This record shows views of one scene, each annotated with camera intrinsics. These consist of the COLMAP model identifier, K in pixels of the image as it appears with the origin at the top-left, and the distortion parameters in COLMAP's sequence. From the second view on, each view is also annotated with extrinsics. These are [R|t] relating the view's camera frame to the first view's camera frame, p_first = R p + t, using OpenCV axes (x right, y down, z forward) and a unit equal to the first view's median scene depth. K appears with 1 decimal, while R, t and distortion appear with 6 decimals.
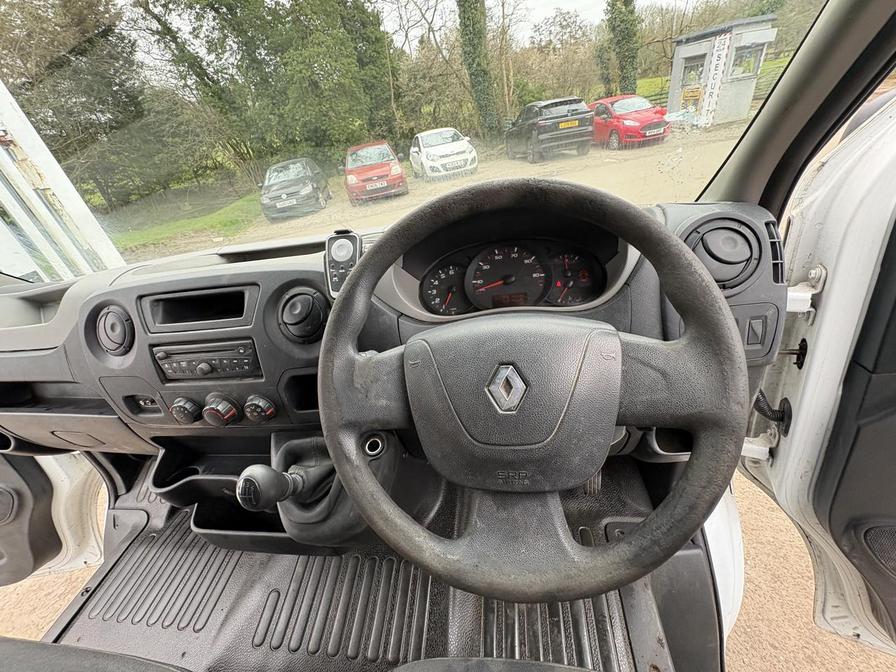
lens RADIAL K [[355.7, 0, 447.0], [0, 355.7, 334.2], [0, 0, 1]] dist [0.001050, -0.000309]
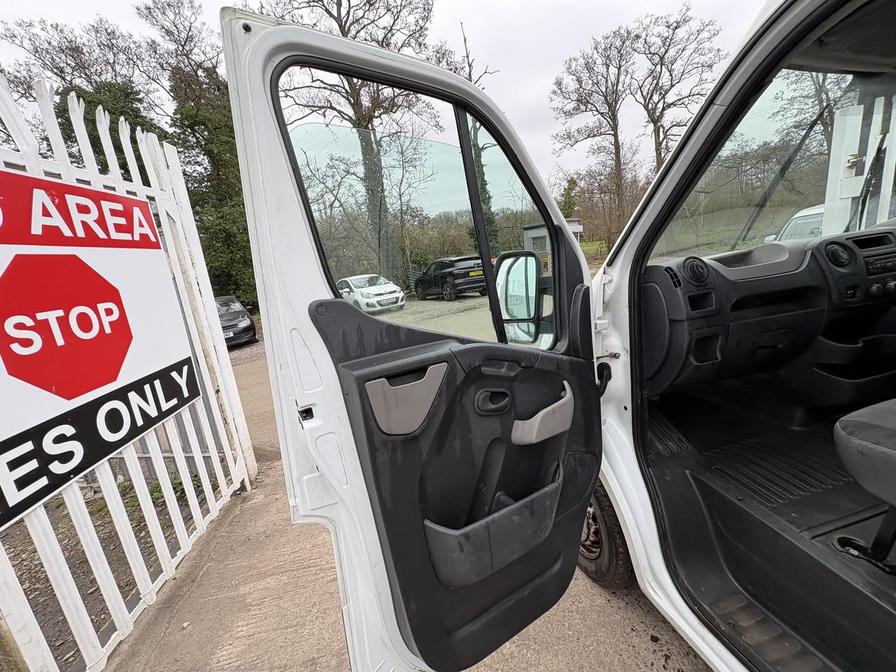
lens RADIAL K [[355.7, 0, 450.1], [0, 355.7, 335.4], [0, 0, 1]] dist [0.001050, -0.000309]
pose [[0.930842, -0.032338, 0.363988, -1.785847], [0.167334, 0.923227, -0.345906, 0.390674], [-0.324857, 0.382891, 0.864790, 0.020735]]
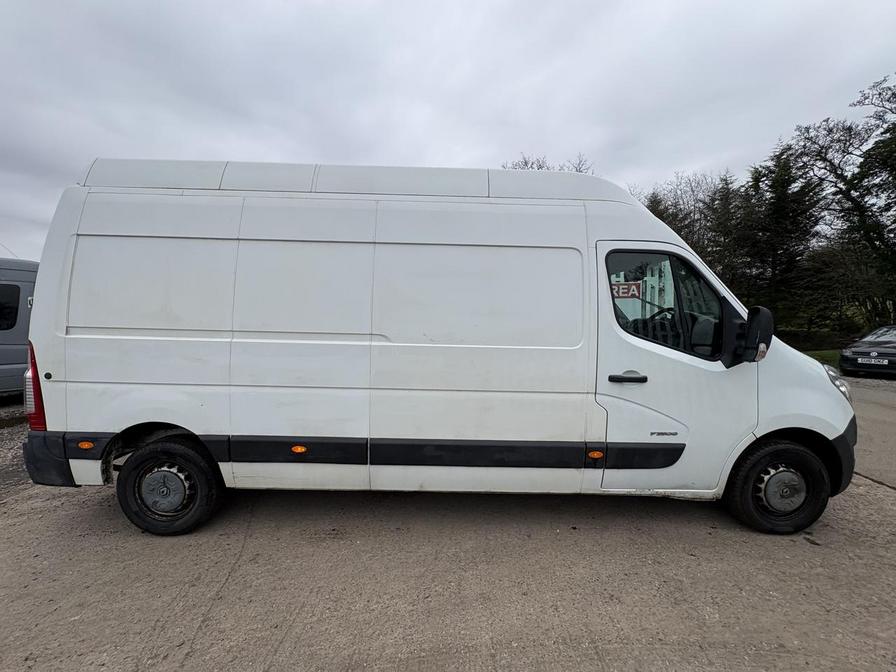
lens RADIAL K [[355.7, 0, 450.1], [0, 355.7, 333.4], [0, 0, 1]] dist [0.001050, -0.000309]
pose [[0.145515, 0.207561, -0.967338, 2.191684], [-0.536113, 0.838294, 0.099226, 0.589473], [0.831510, 0.504164, 0.233261, -1.433502]]
